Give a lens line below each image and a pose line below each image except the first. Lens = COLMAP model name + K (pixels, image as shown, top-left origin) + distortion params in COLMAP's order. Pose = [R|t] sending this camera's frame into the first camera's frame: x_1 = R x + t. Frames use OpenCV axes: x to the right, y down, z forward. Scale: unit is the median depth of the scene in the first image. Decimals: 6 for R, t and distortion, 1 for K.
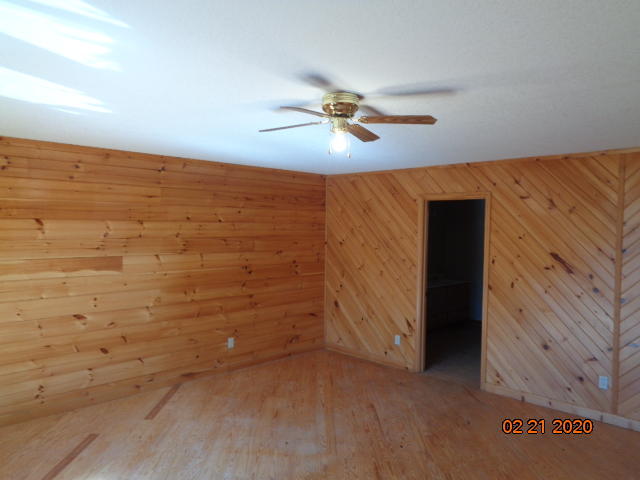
lens RADIAL K [[473.6, 0, 315.8], [0, 473.6, 242.0], [0, 0, 1]] dist [0.011997, 0.002979]
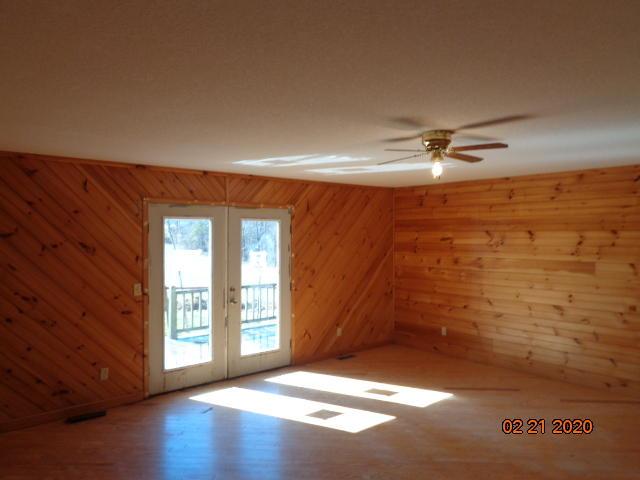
lens RADIAL K [[473.6, 0, 316.2], [0, 473.6, 237.7], [0, 0, 1]] dist [0.011997, 0.002979]
pose [[-0.054135, 0.004080, -0.998525, 0.754521], [-0.023560, 0.999708, 0.005362, -0.018815], [0.998256, 0.023816, -0.054023, 0.402645]]
